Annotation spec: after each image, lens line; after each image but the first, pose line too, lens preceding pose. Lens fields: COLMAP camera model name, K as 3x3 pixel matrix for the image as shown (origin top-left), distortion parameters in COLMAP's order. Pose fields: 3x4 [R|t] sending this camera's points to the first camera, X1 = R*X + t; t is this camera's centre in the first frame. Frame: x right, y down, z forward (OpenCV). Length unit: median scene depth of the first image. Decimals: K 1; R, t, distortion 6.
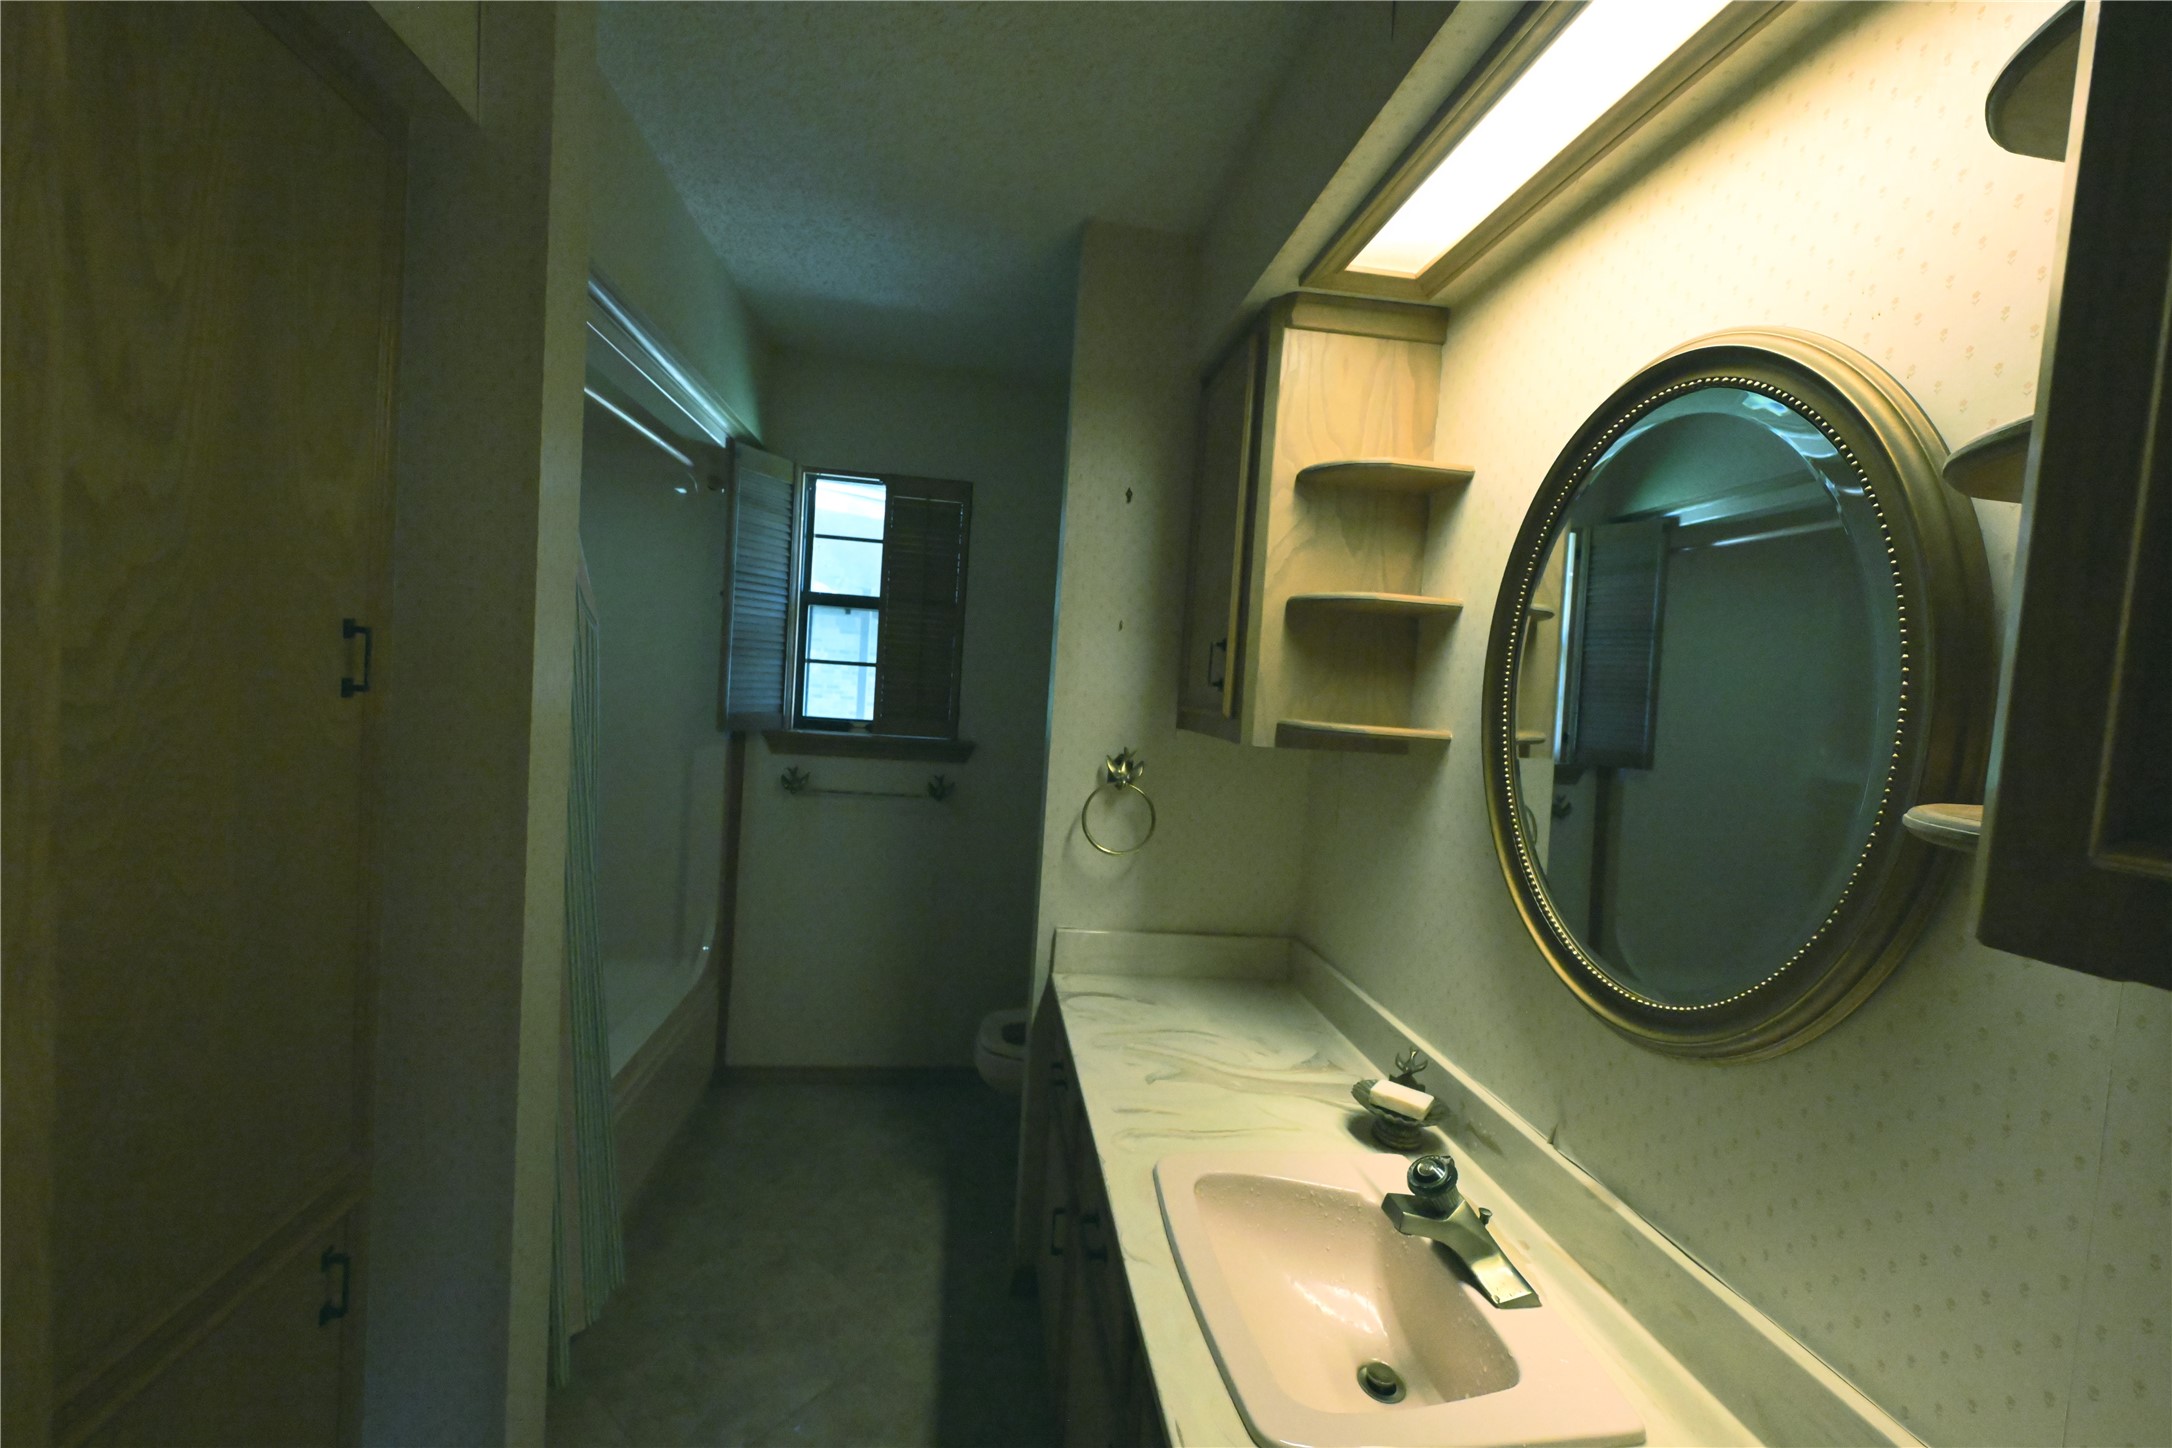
lens RADIAL K [[861.7, 0, 1087.0], [0, 861.7, 721.5], [0, 0, 1]] dist [-0.000871, -0.000236]
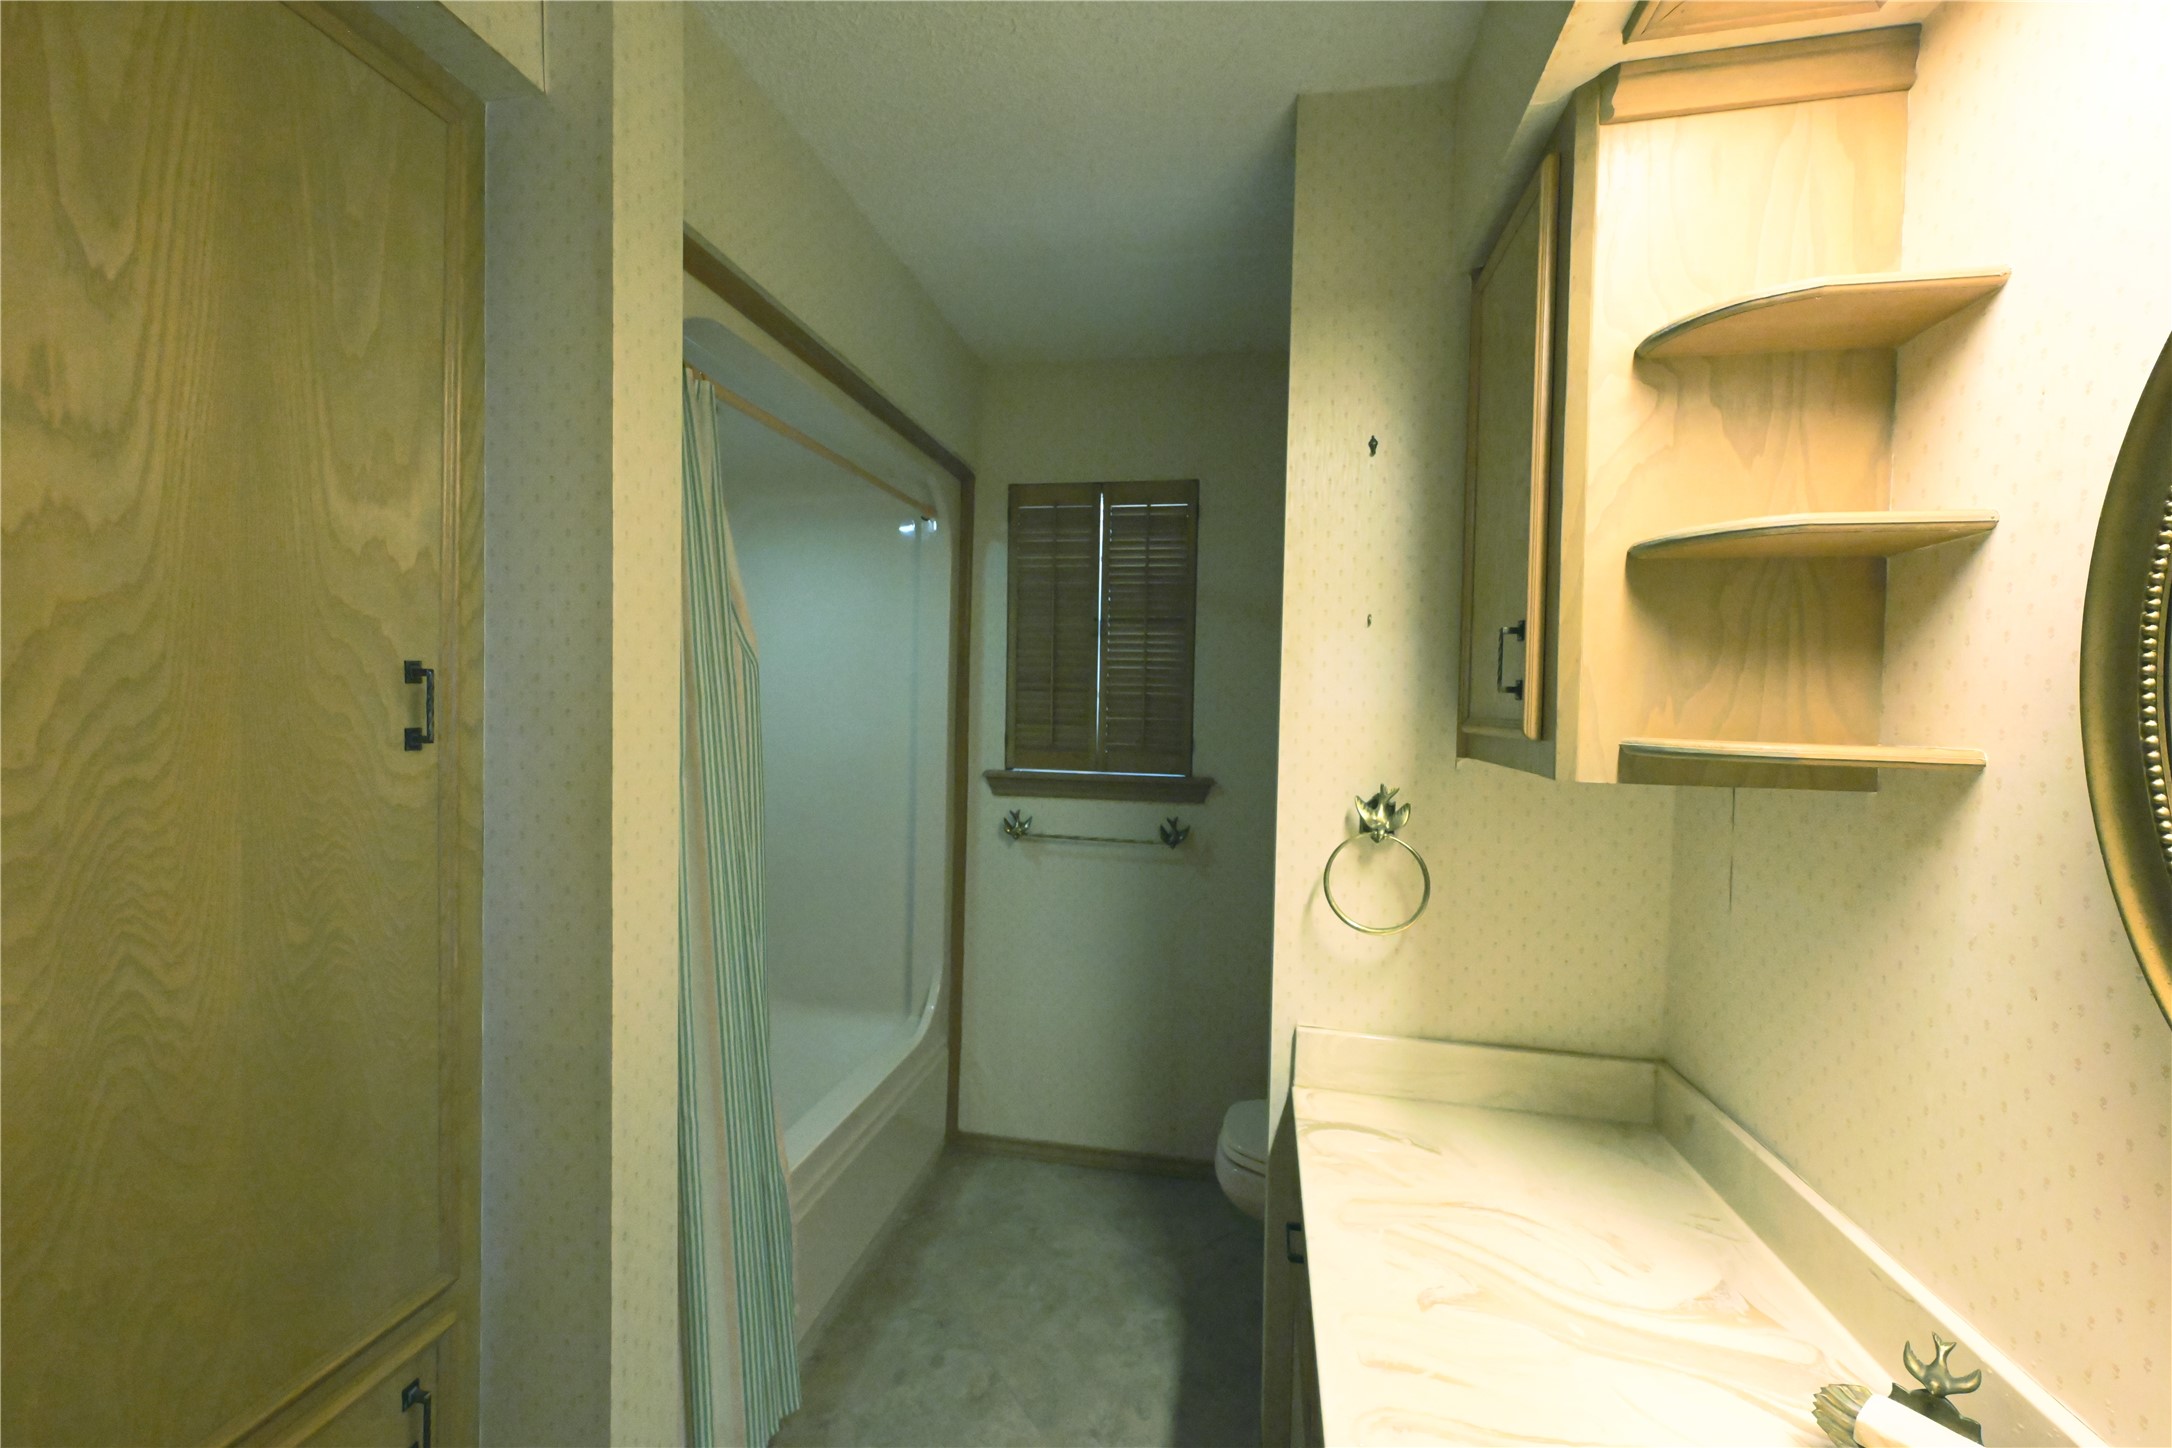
lens RADIAL K [[864.8, 0, 1086.0], [0, 864.8, 724.0], [0, 0, 1]] dist [-0.000985, -0.000175]
pose [[0.947004, -0.040426, -0.318669, 0.050135], [0.029209, 0.998777, -0.039902, 0.000058], [0.319892, 0.028479, 0.947026, 0.261223]]
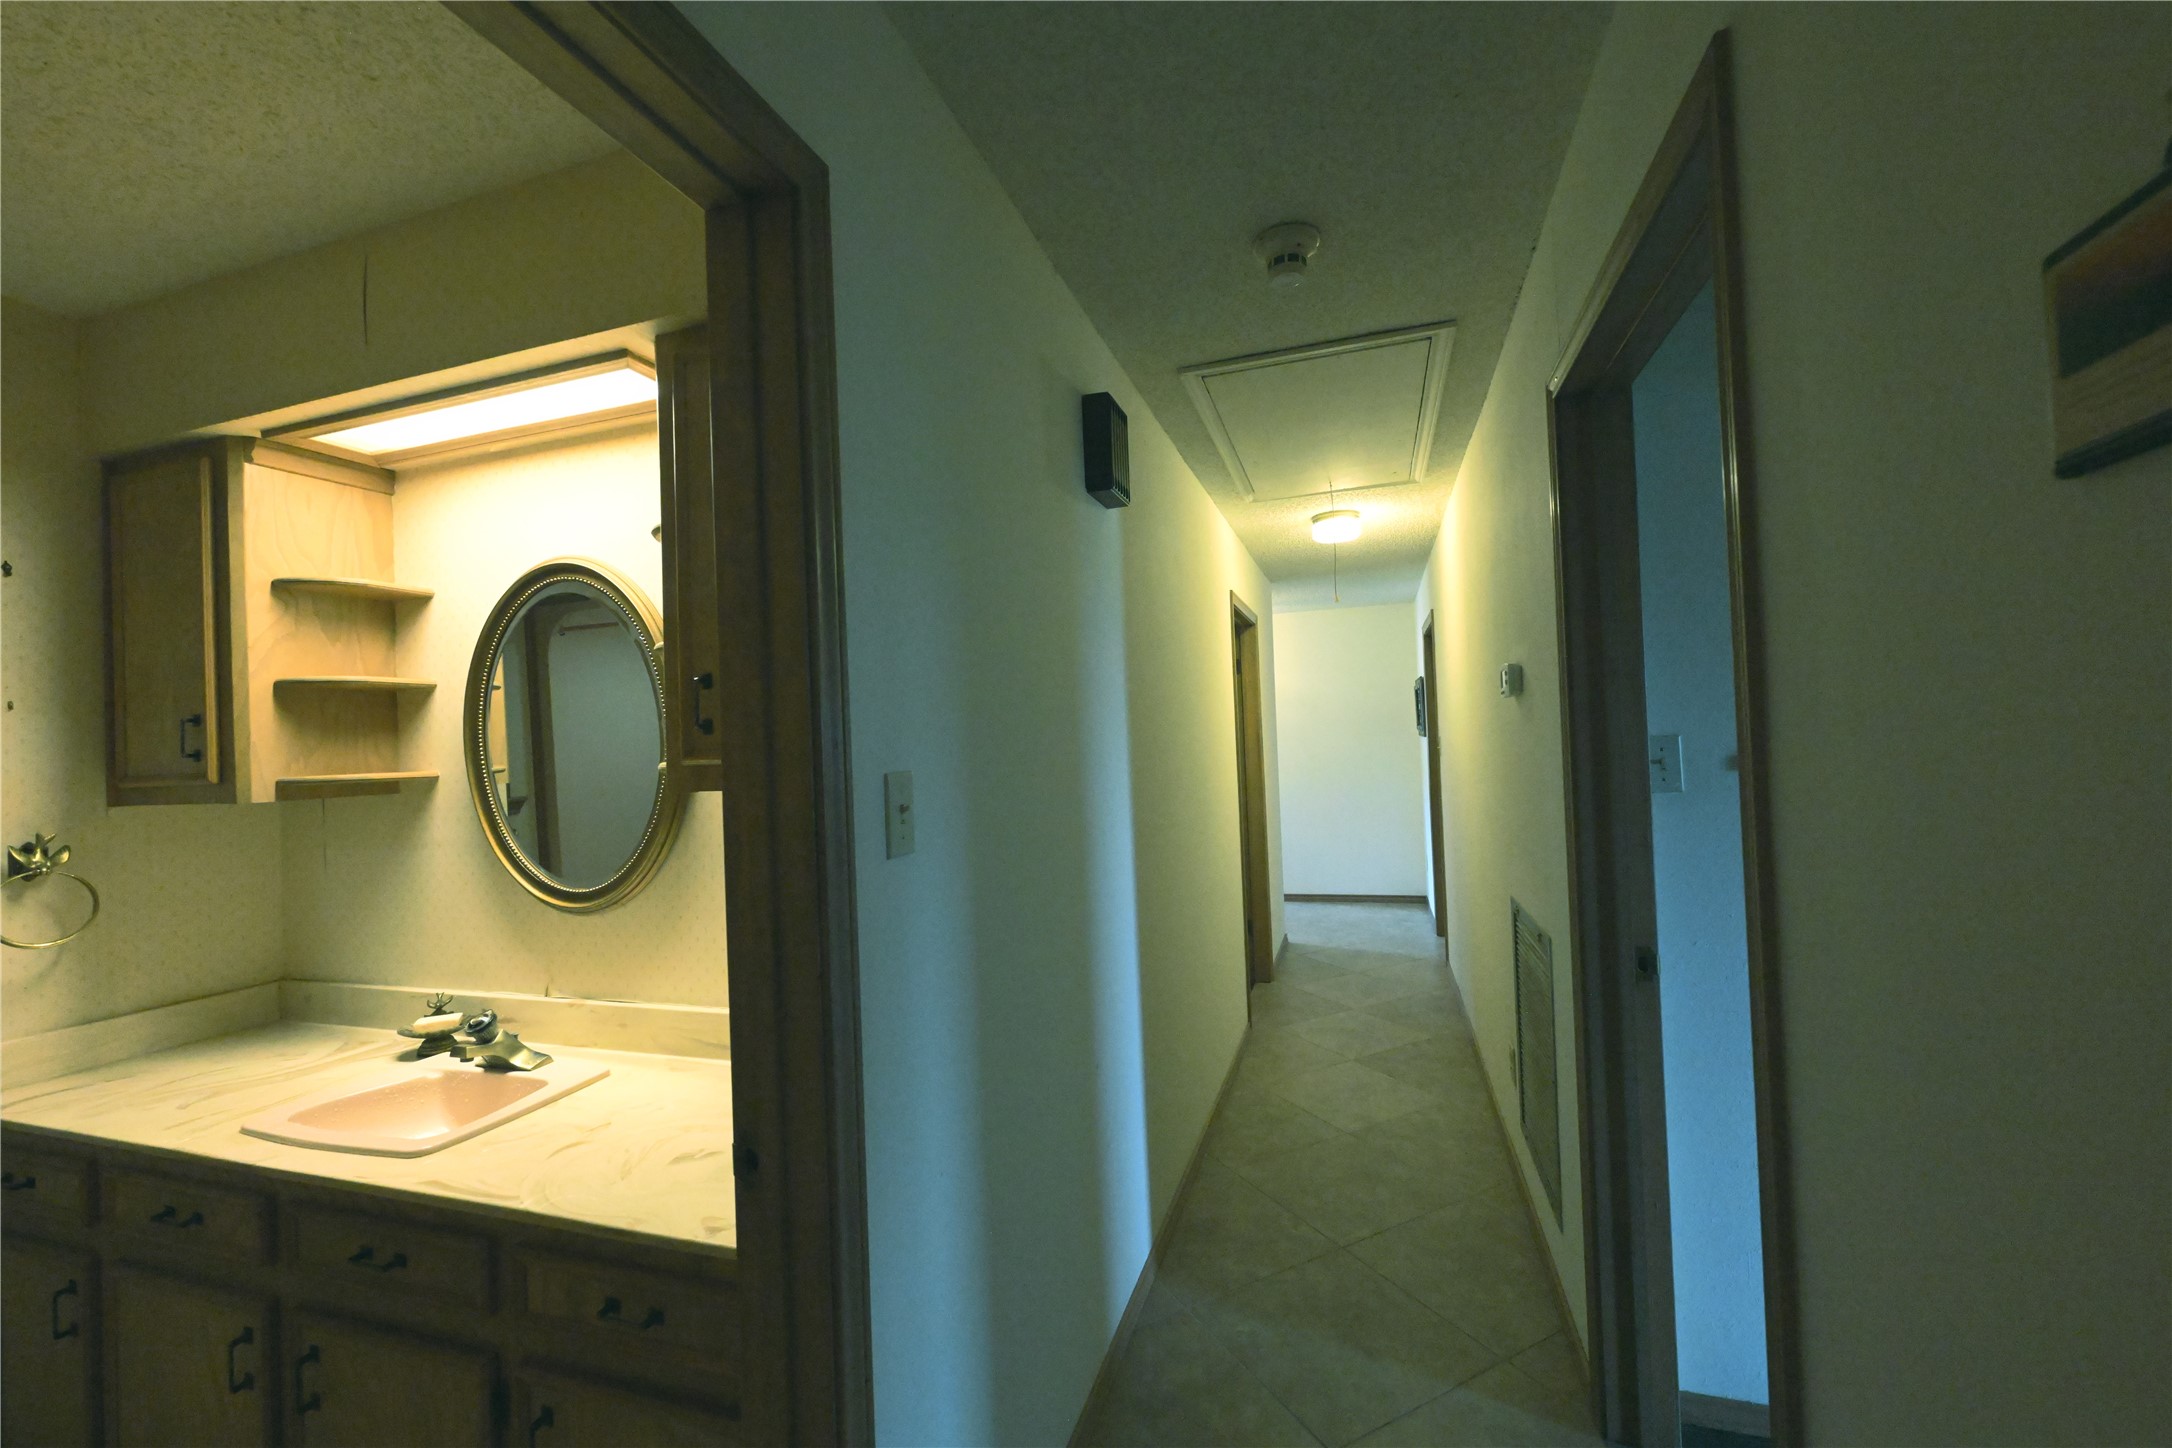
lens RADIAL K [[861.7, 0, 1087.0], [0, 861.7, 721.5], [0, 0, 1]] dist [-0.000871, -0.000236]
pose [[0.433966, -0.067058, 0.898430, -0.348213], [0.112838, 0.993419, 0.019645, 0.021280], [-0.893835, 0.092852, 0.438677, -0.537127]]
